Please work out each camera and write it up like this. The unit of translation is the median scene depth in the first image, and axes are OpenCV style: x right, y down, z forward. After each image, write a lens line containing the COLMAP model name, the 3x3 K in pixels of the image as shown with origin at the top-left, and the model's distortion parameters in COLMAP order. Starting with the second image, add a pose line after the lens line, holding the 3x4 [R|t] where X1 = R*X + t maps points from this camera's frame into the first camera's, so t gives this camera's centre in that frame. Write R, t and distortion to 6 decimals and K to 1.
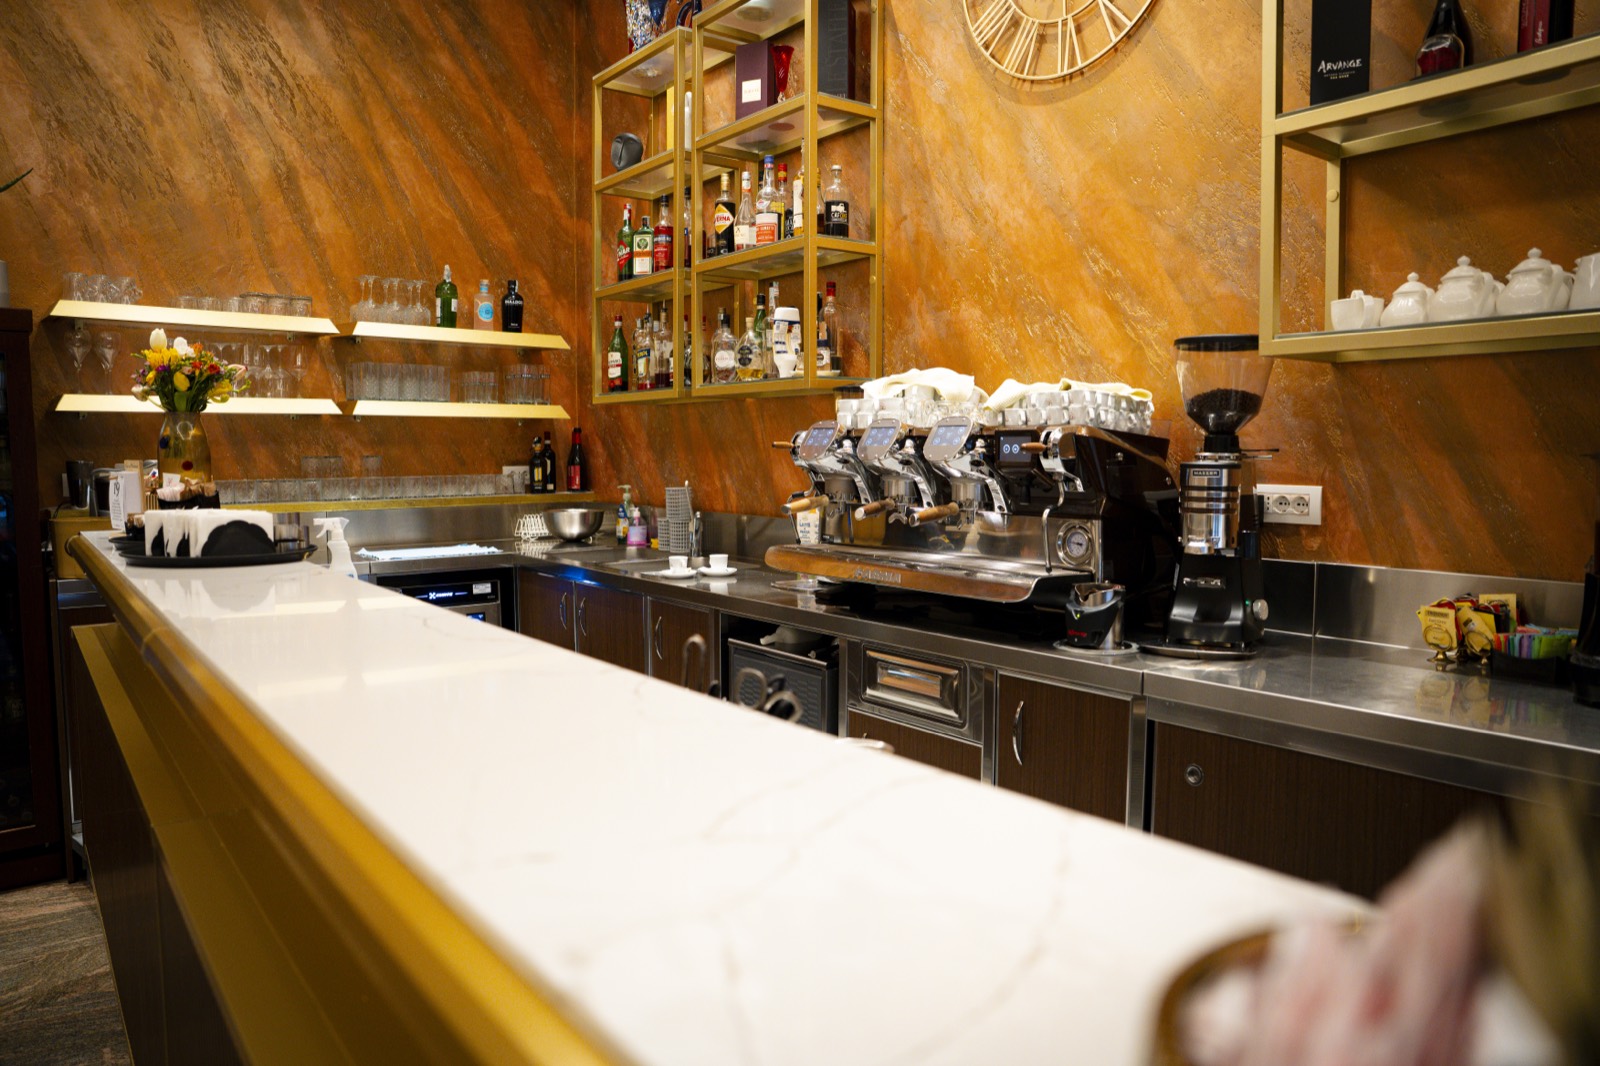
lens RADIAL K [[1095.9, 0, 798.0], [0, 1095.9, 503.5], [0, 0, 1]] dist [-0.115598, 0.105021]
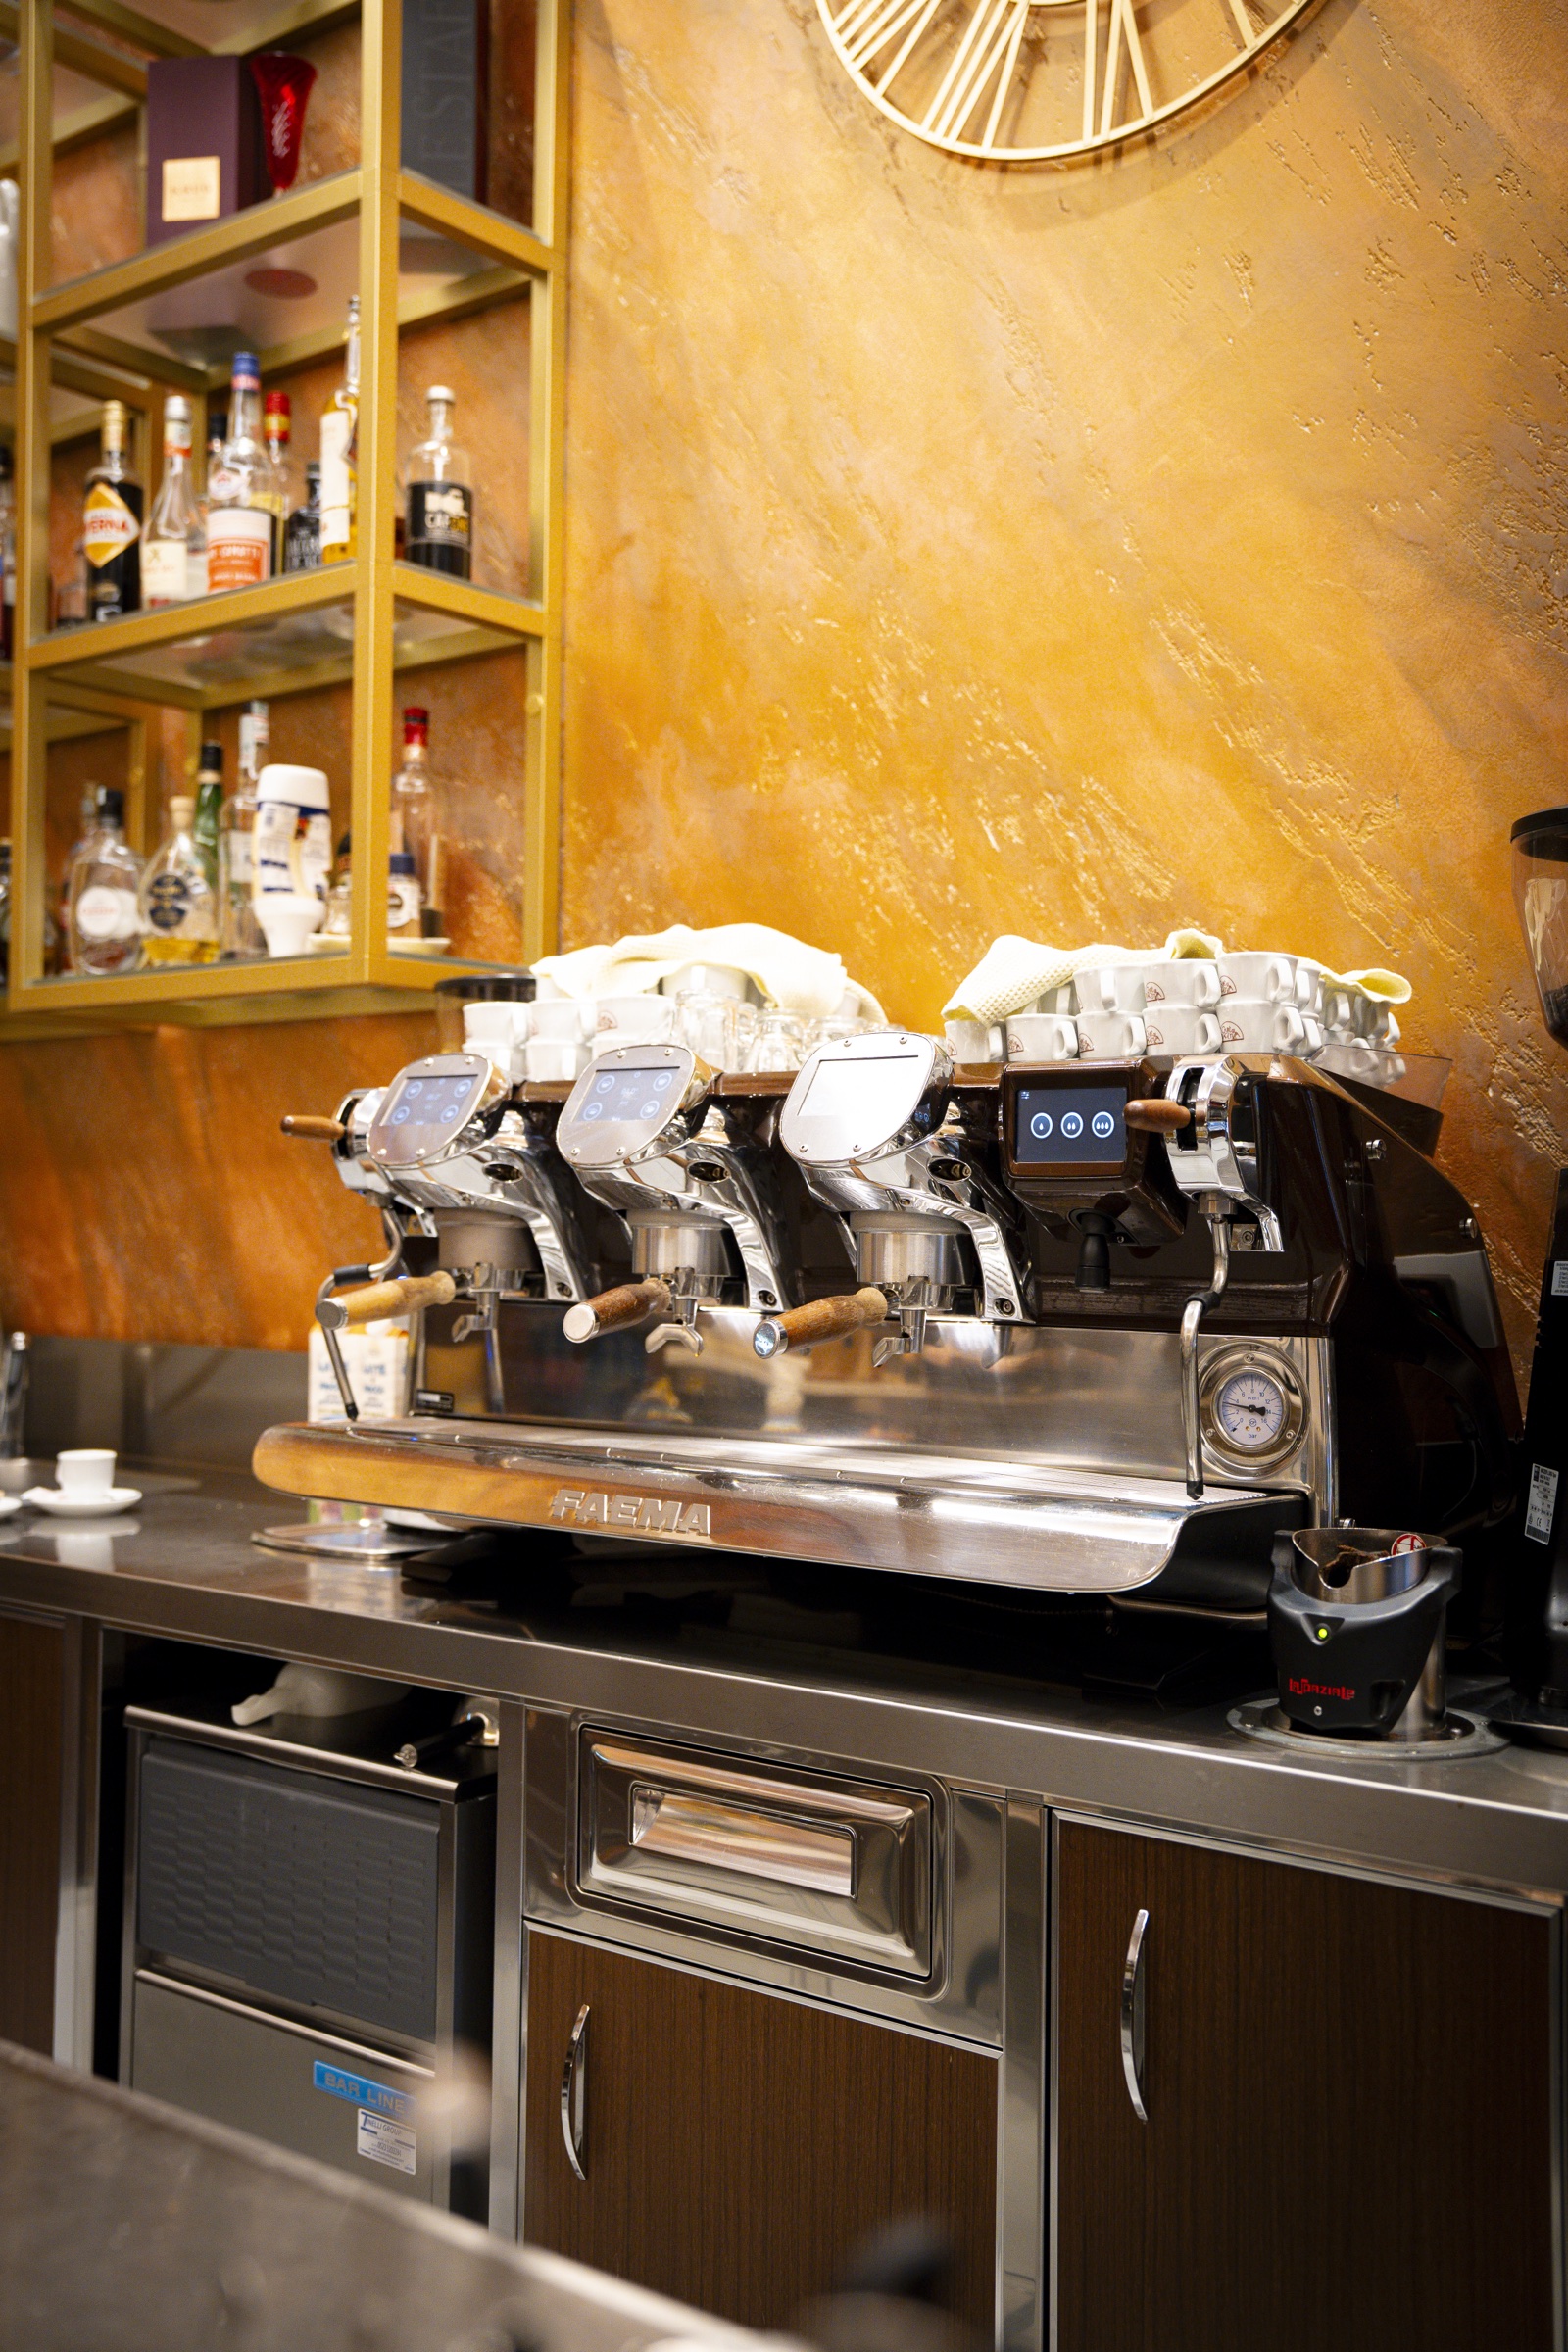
lens RADIAL K [[2296.8, 0, 784.0], [0, 2296.8, 1176.0], [0, 0, 1]] dist [0.008783, 0.032301]
pose [[0.968598, 0.016771, 0.248067, -0.046190], [0.000464, 0.997599, -0.069256, 0.010876], [-0.248633, 0.067197, 0.966264, 0.261970]]
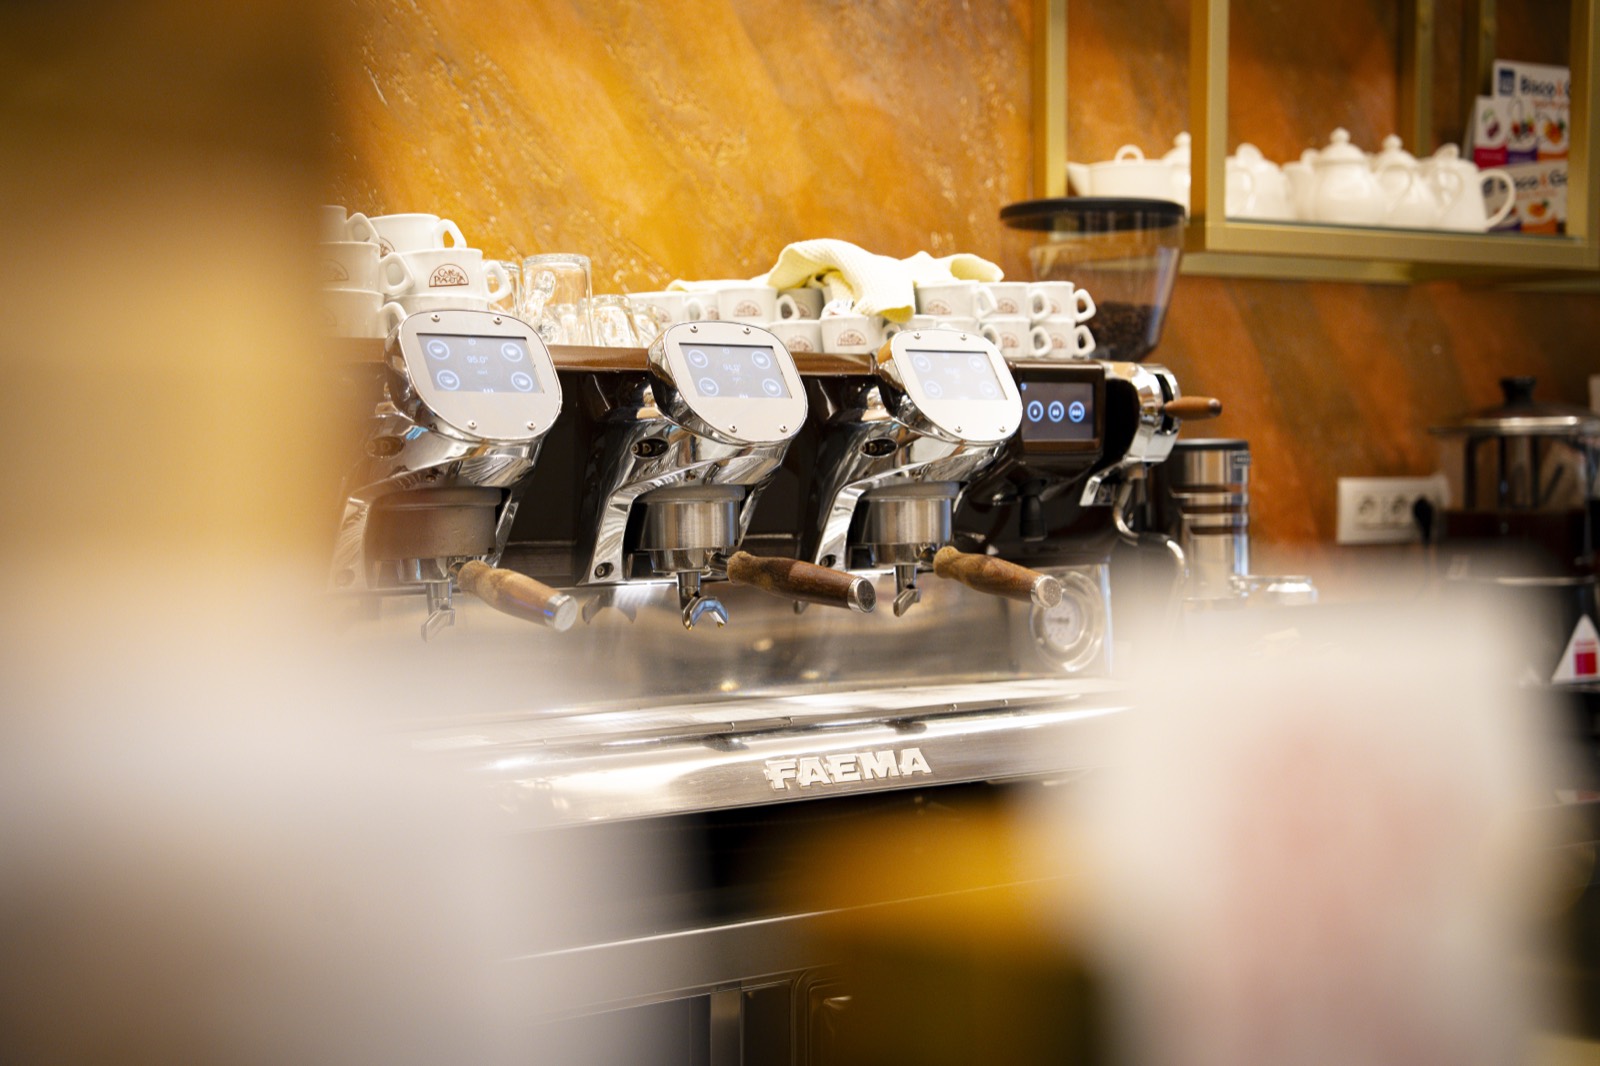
lens RADIAL K [[2402.7, 0, 800.0], [0, 2402.7, 533.0], [0, 0, 1]] dist [0.252578, -0.019882]
pose [[0.020181, -0.031140, 0.999311, -0.579911], [0.055559, 0.998005, 0.029977, -0.027699], [-0.998251, 0.054916, 0.021871, 0.828239]]
